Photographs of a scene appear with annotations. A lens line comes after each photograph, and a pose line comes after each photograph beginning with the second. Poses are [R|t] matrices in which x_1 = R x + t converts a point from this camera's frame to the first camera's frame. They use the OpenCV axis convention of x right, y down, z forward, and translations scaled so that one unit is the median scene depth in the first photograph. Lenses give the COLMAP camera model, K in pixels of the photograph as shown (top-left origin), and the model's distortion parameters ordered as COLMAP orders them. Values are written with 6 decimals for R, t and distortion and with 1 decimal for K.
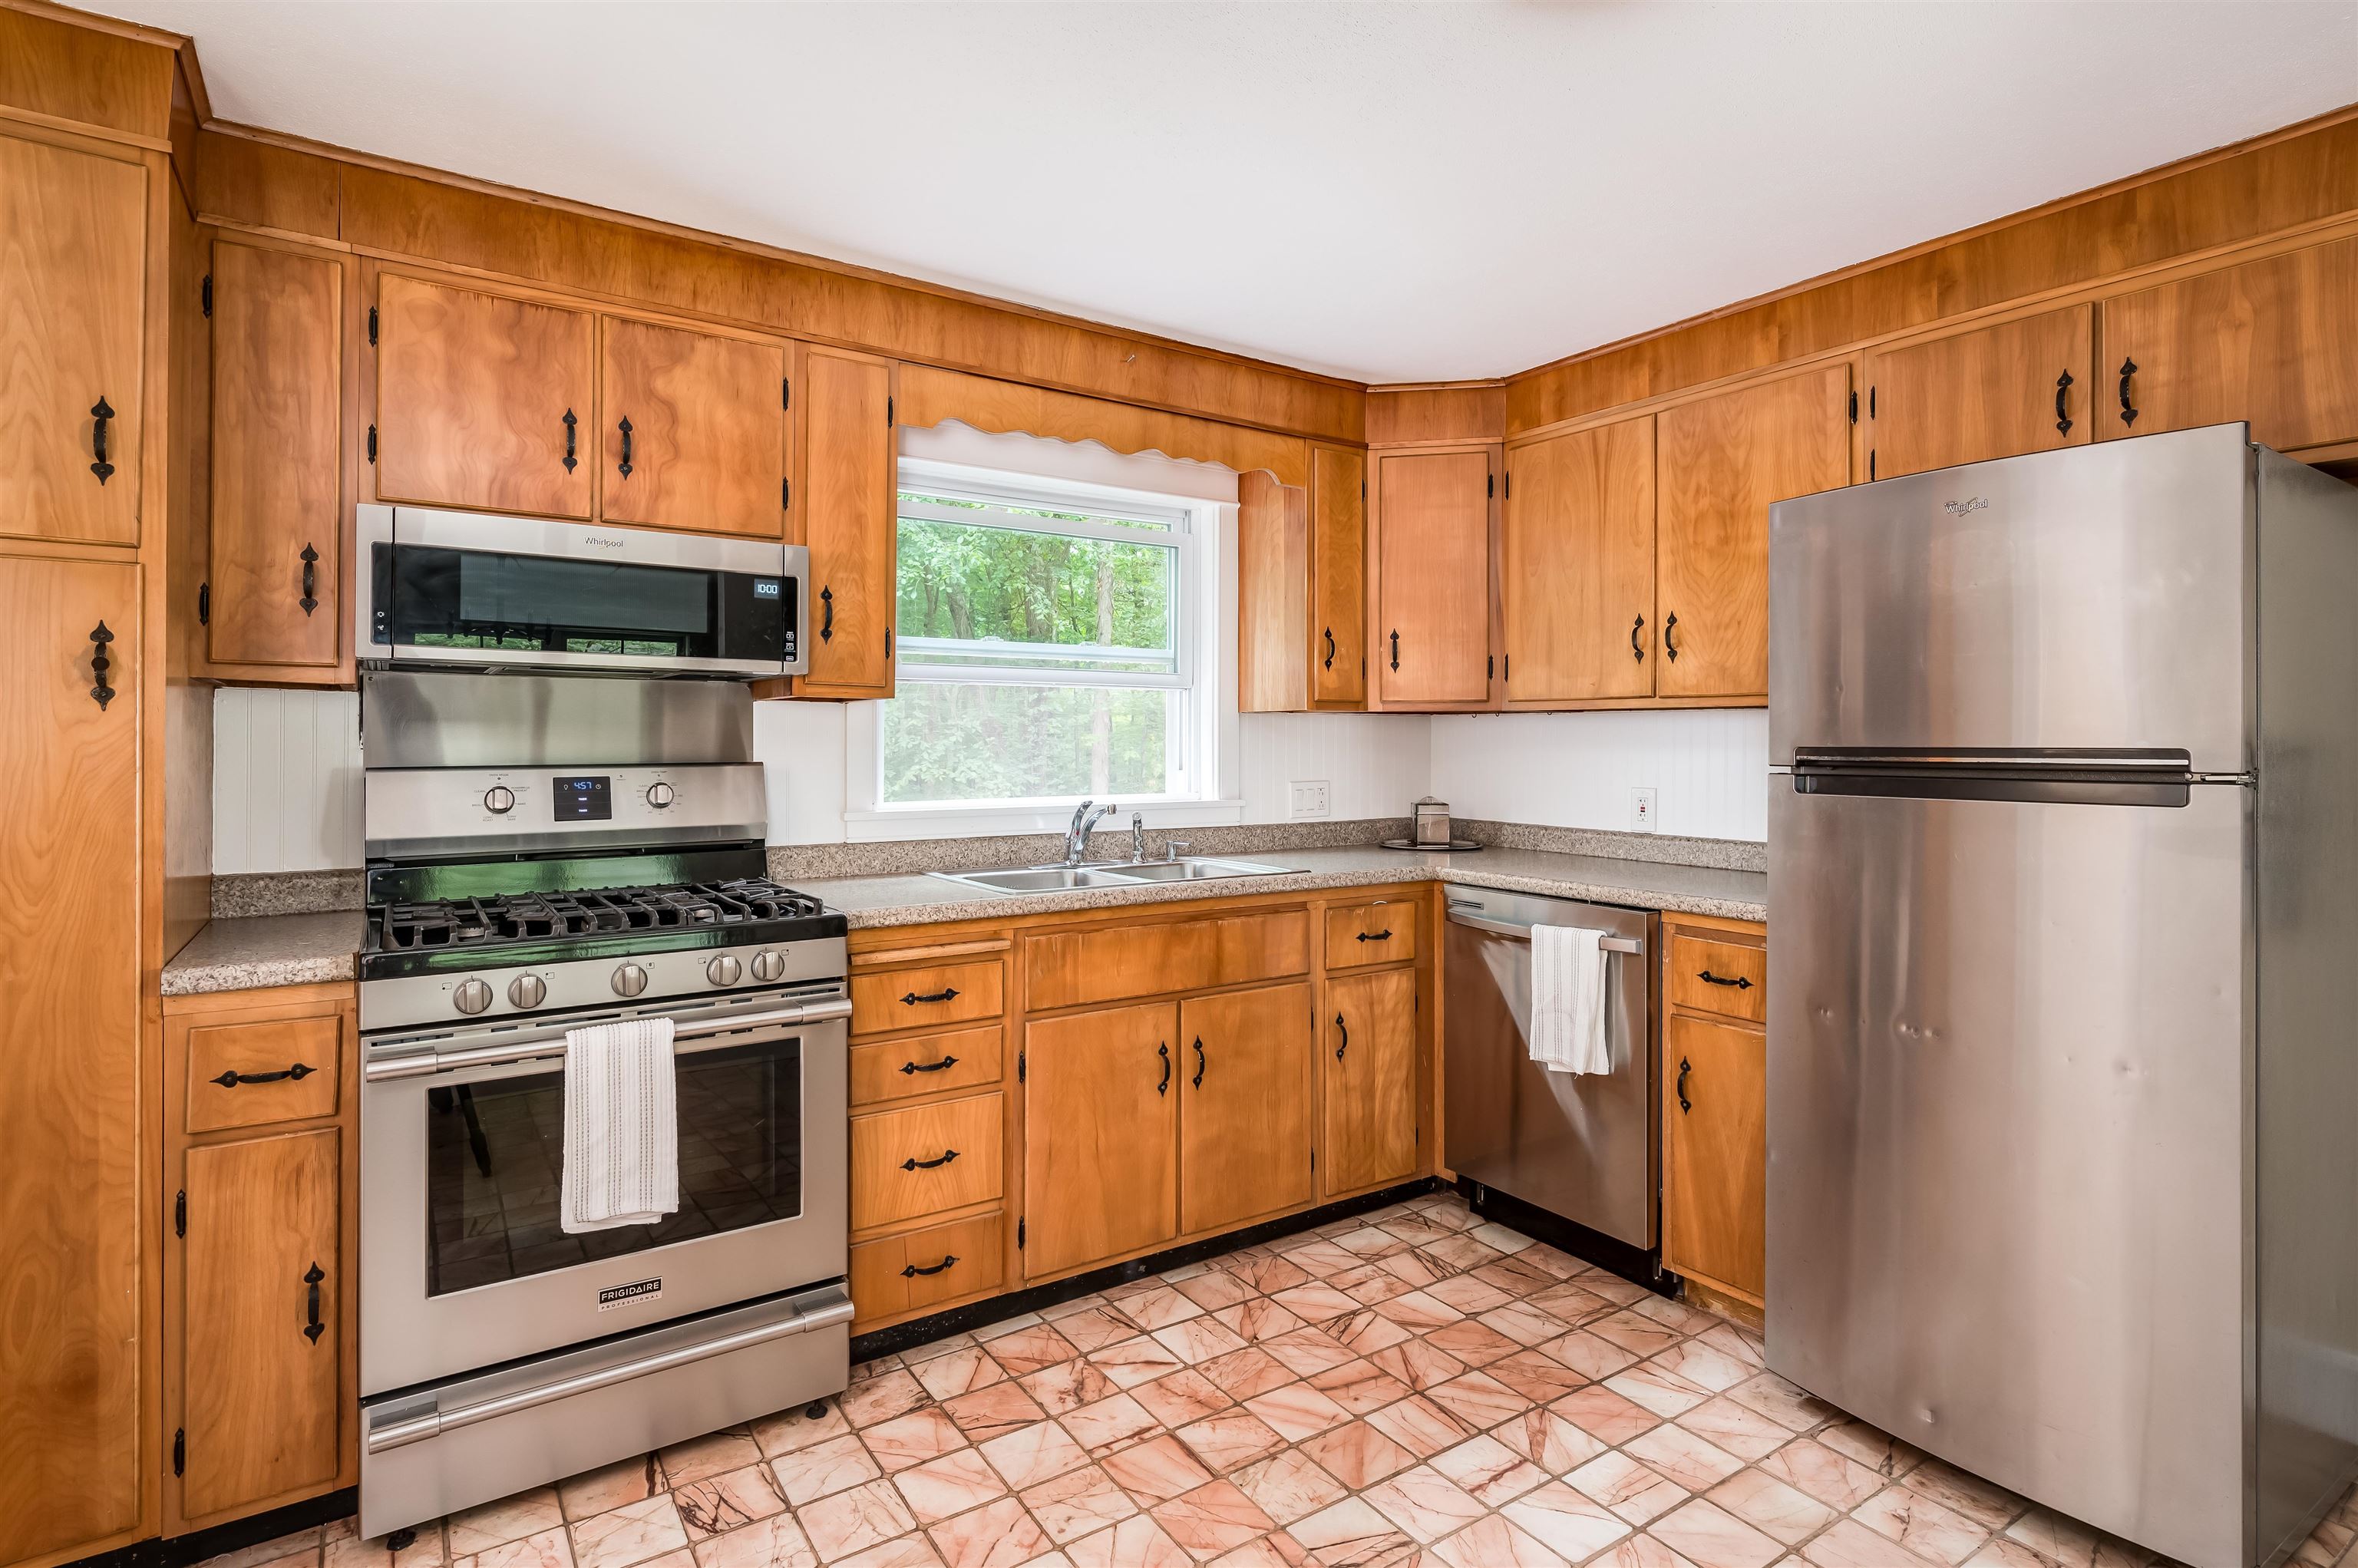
lens RADIAL K [[1170.3, 0, 1191.5], [0, 1170.3, 738.4], [0, 0, 1]] dist [-0.002597, 0.000850]
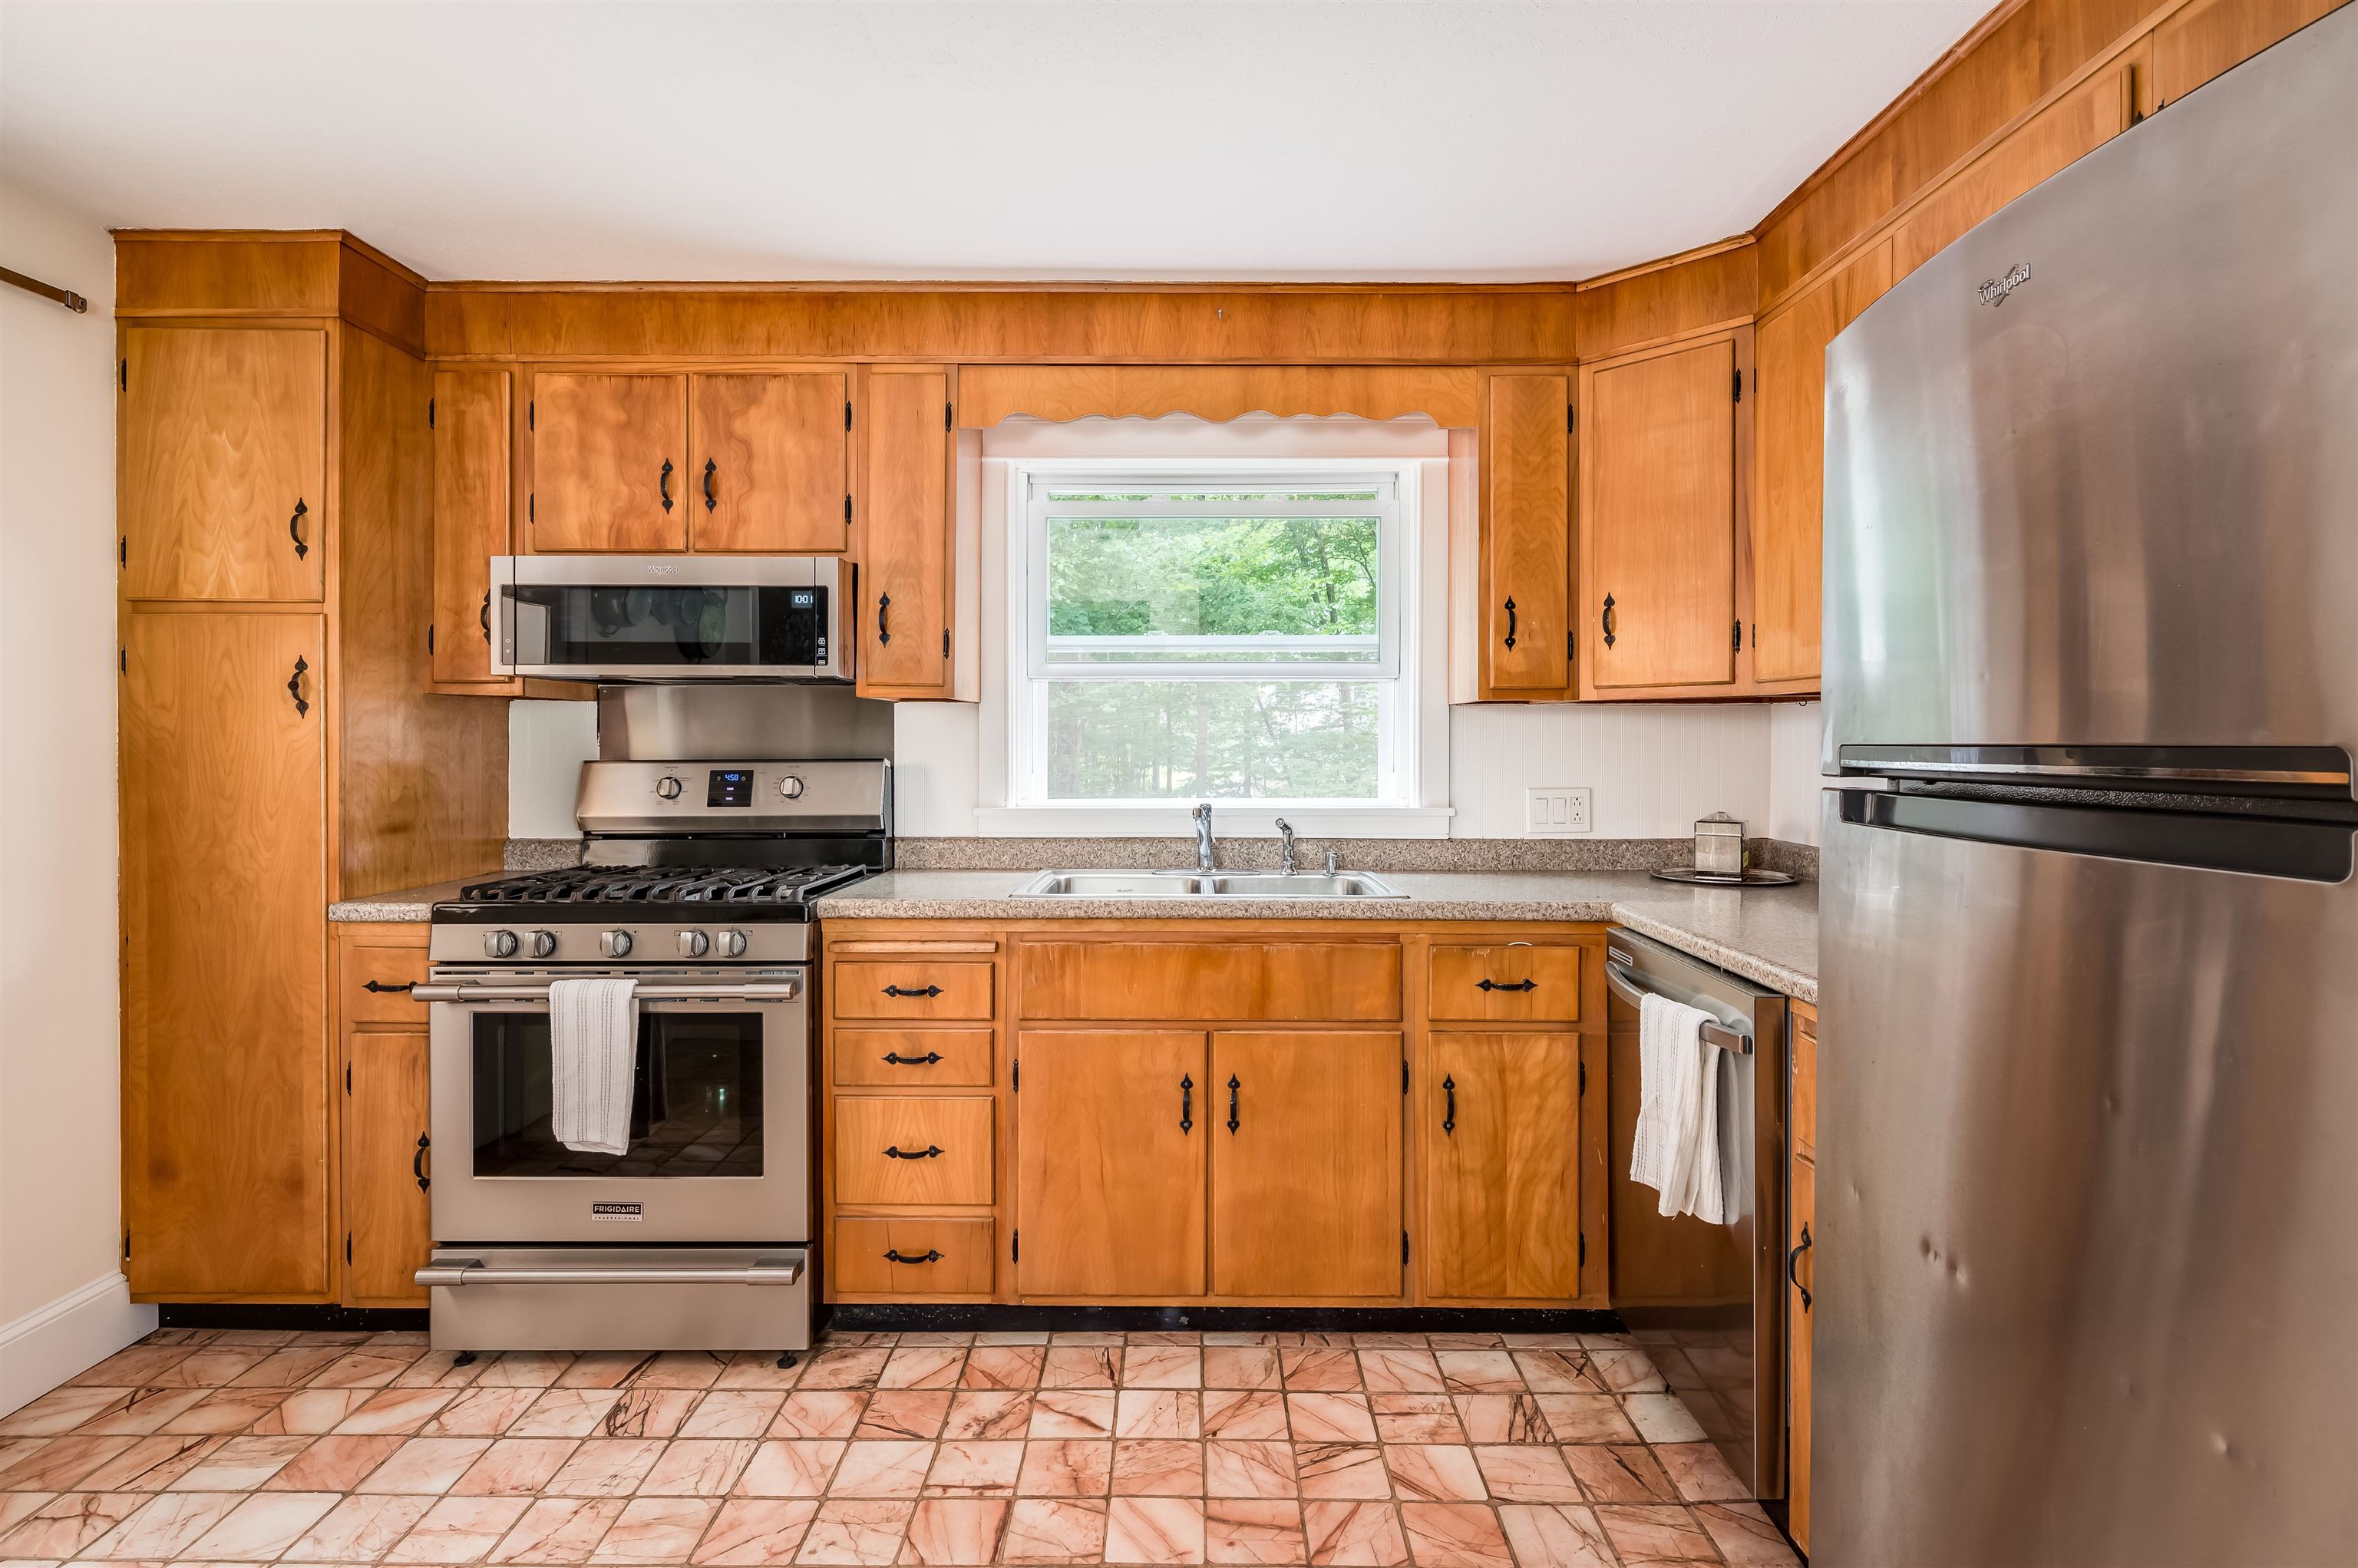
lens RADIAL K [[1170.3, 0, 1214.6], [0, 1170.3, 750.6], [0, 0, 1]] dist [-0.002597, 0.000850]
pose [[0.828981, 0.002755, -0.559269, 0.557612], [0.002853, 0.999954, 0.009155, 0.004140], [0.559269, -0.009185, 0.828935, 0.307268]]
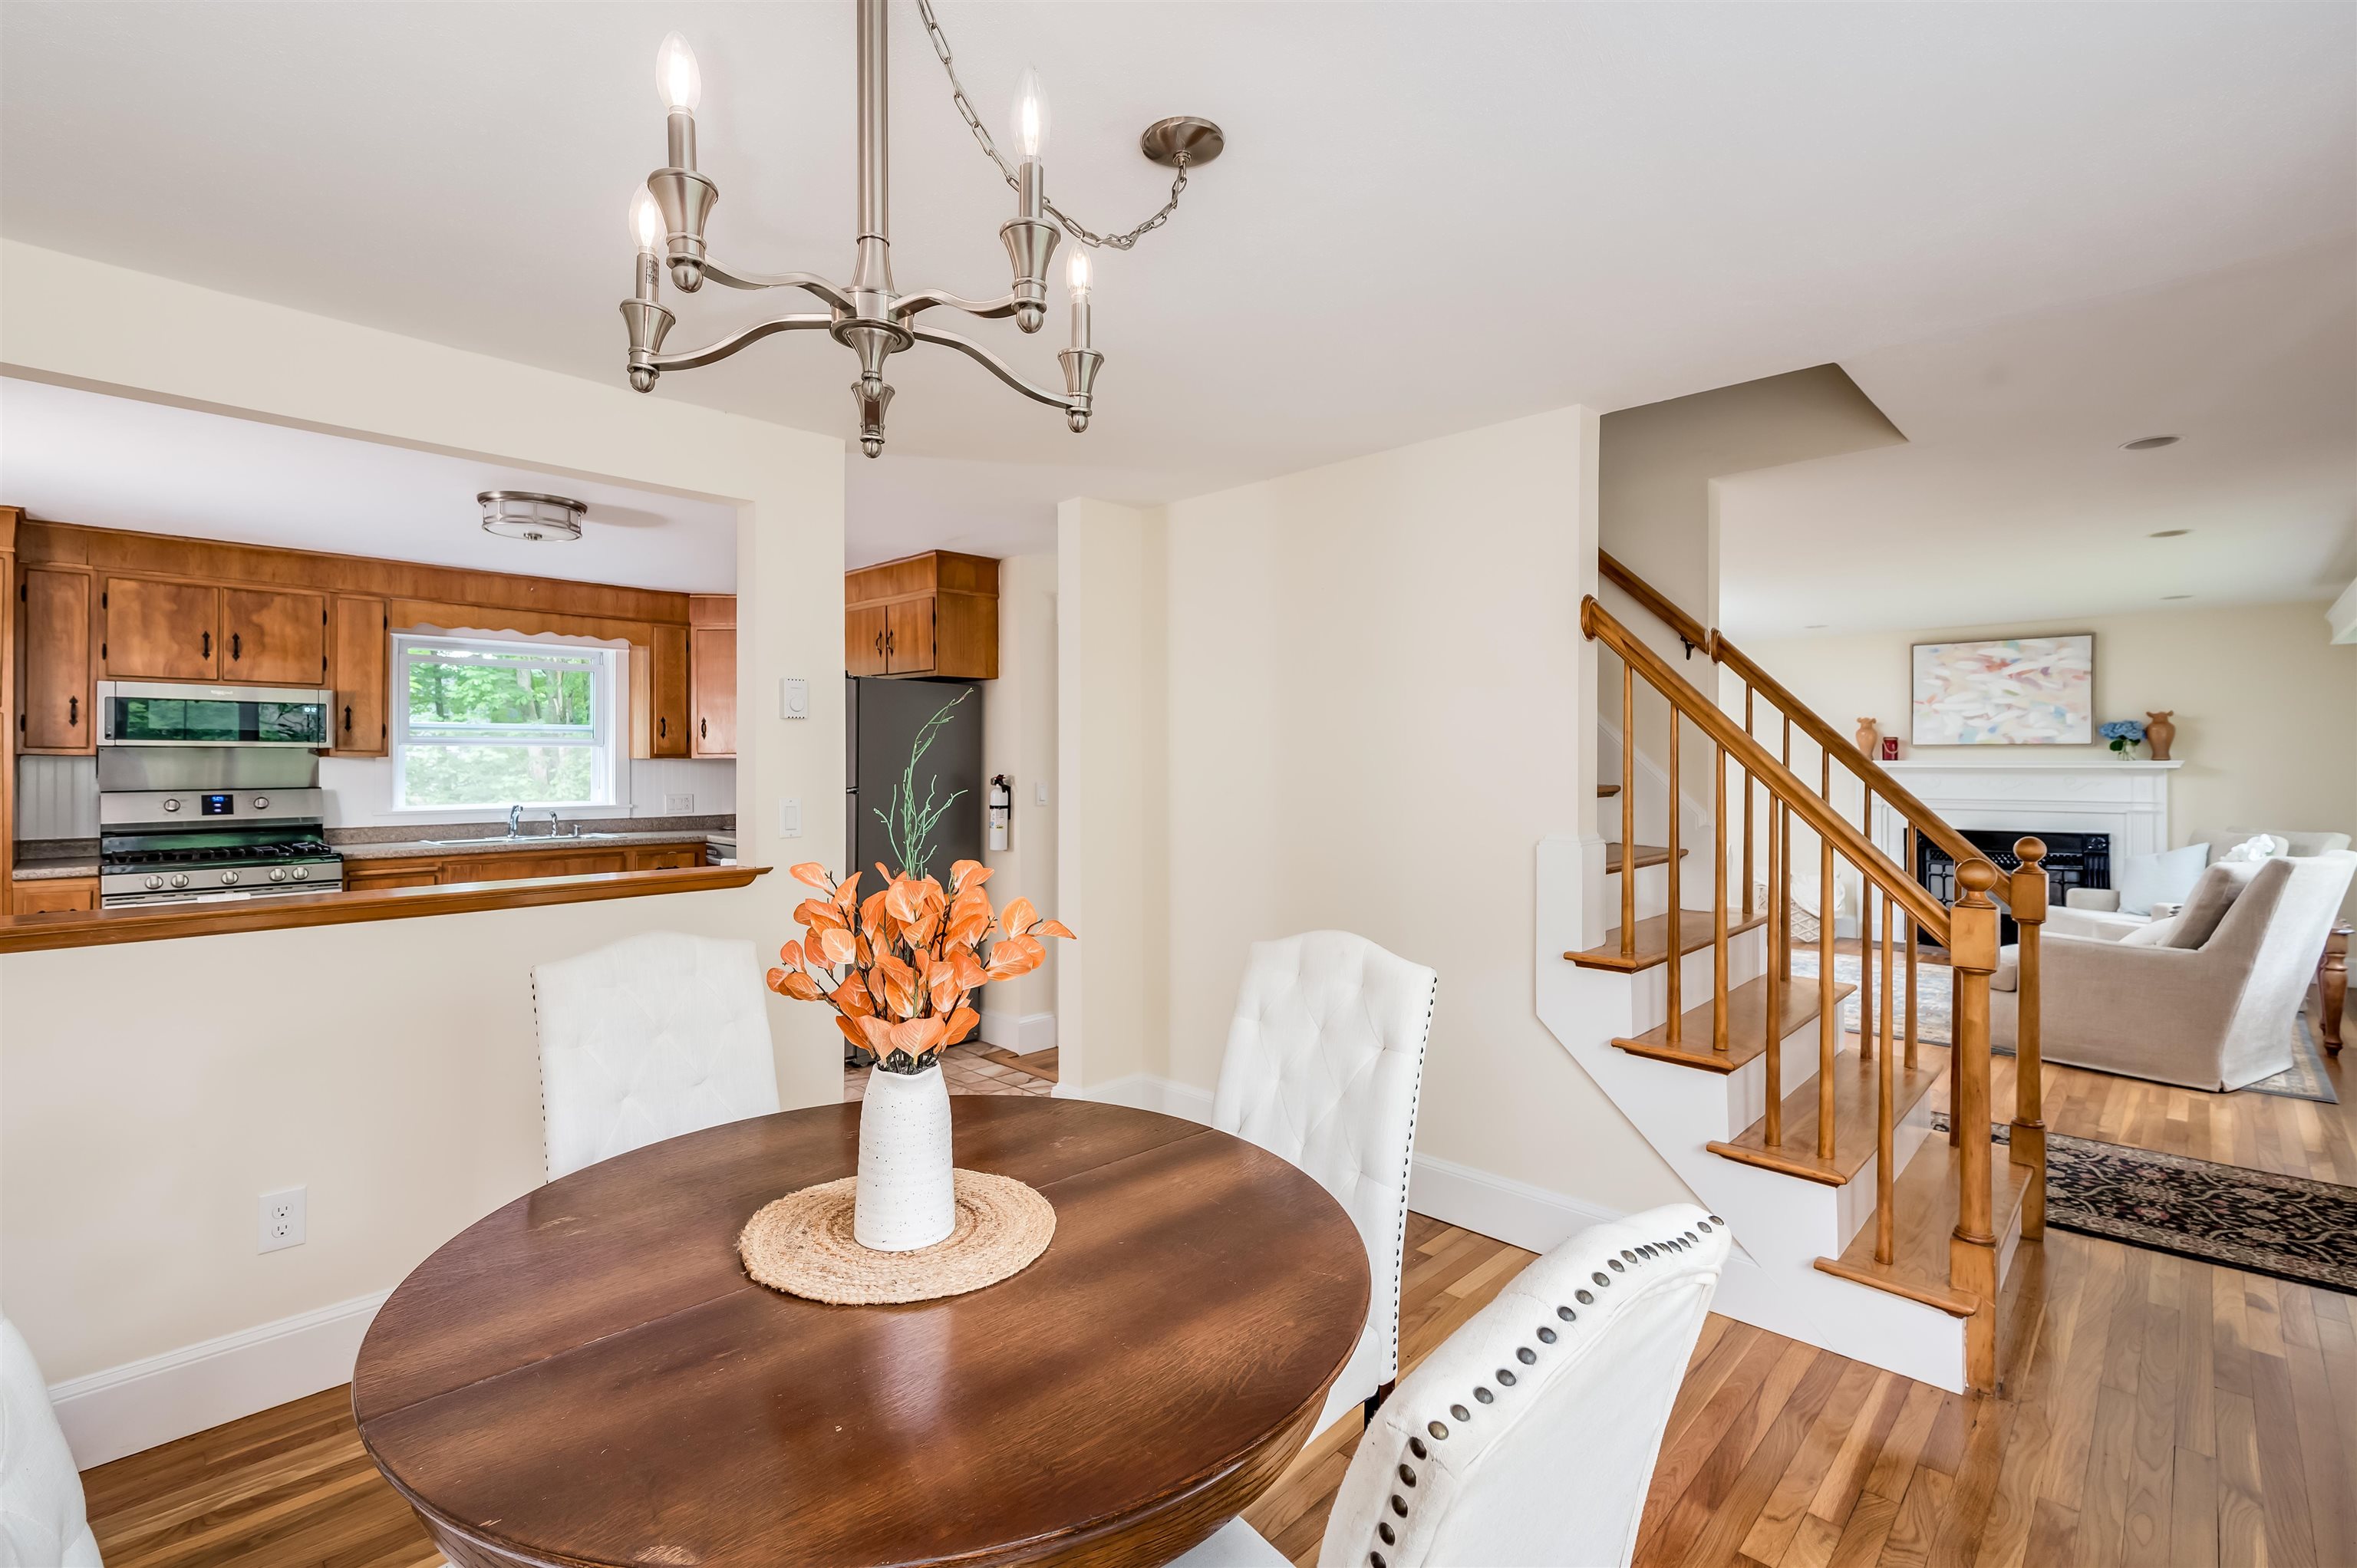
lens RADIAL K [[1029.8, 0, 1148.0], [0, 1029.8, 761.0], [0, 0, 1]] dist [-0.010647, 0.002582]
pose [[0.980788, -0.004372, 0.195028, 0.815217], [0.004522, 0.999990, -0.000324, -0.021578], [-0.195024, 0.001199, 0.980798, -1.214329]]
